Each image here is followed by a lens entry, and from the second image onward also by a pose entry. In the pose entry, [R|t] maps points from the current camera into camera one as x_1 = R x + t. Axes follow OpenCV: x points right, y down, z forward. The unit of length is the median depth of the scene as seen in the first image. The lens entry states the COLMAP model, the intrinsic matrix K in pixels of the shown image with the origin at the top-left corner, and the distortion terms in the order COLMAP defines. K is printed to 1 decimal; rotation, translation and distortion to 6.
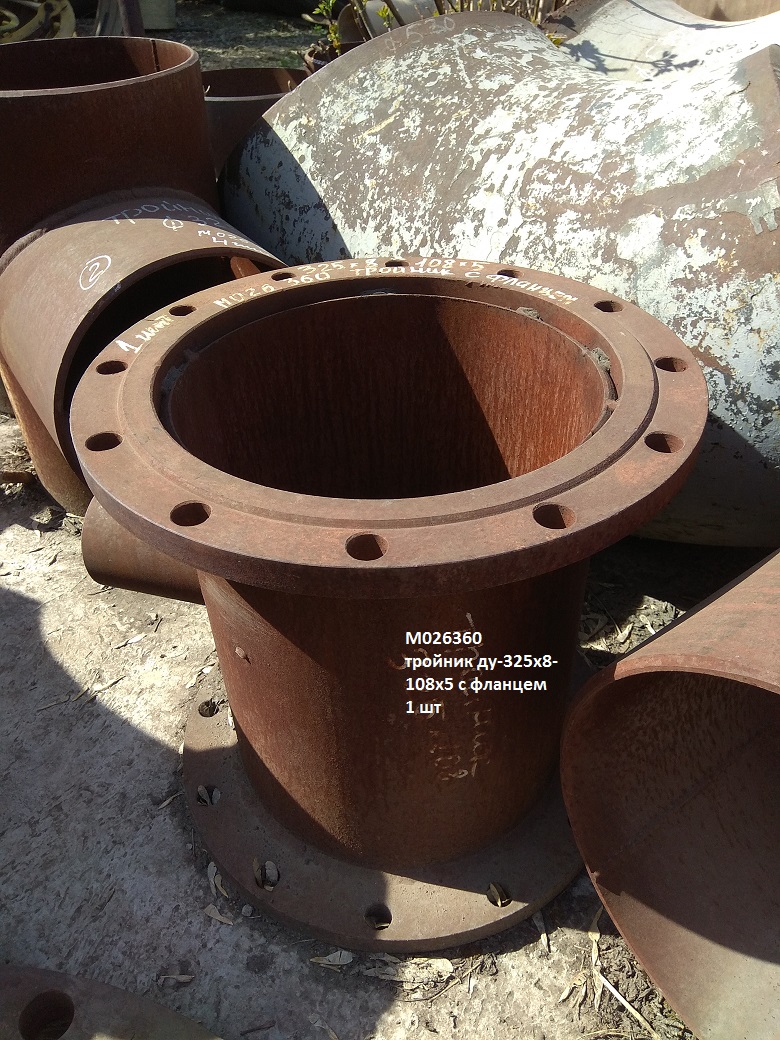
lens RADIAL K [[799.9, 0, 390.0], [0, 799.9, 520.0], [0, 0, 1]] dist [0.102955, -0.181986]
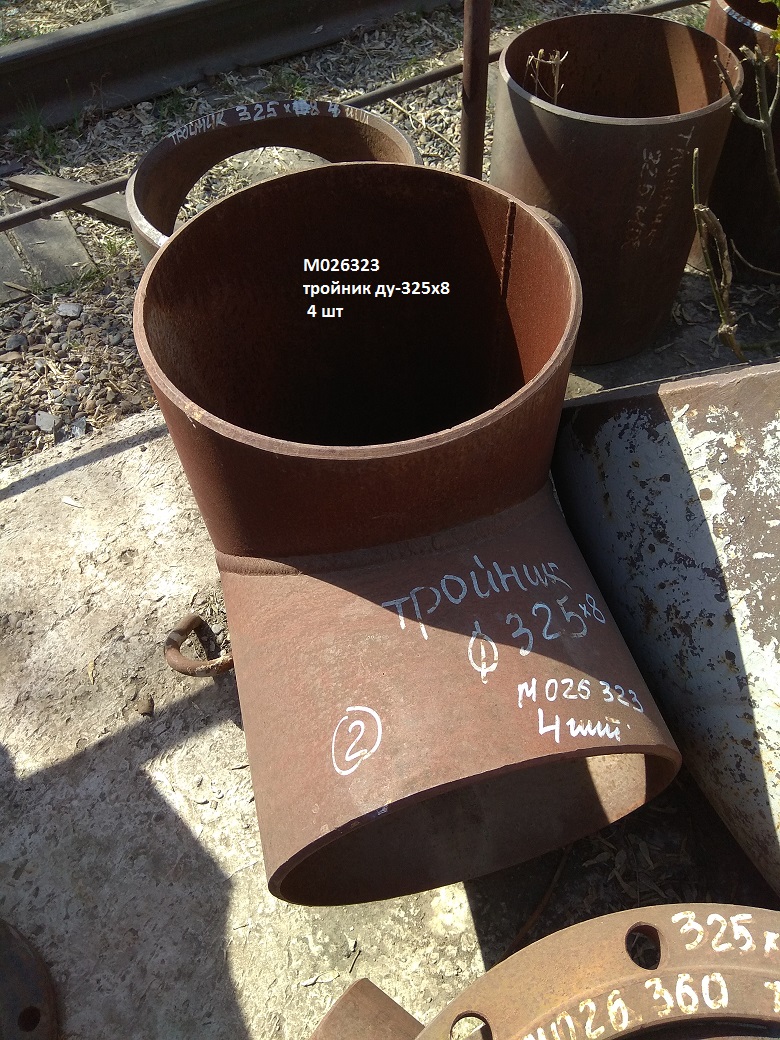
lens RADIAL K [[799.9, 0, 390.0], [0, 799.9, 520.0], [0, 0, 1]] dist [0.102955, -0.181986]
pose [[0.944154, 0.252703, -0.211457, -0.201885], [-0.188694, 0.940755, 0.281736, -0.558363], [0.270125, -0.226102, 0.935901, 0.354681]]
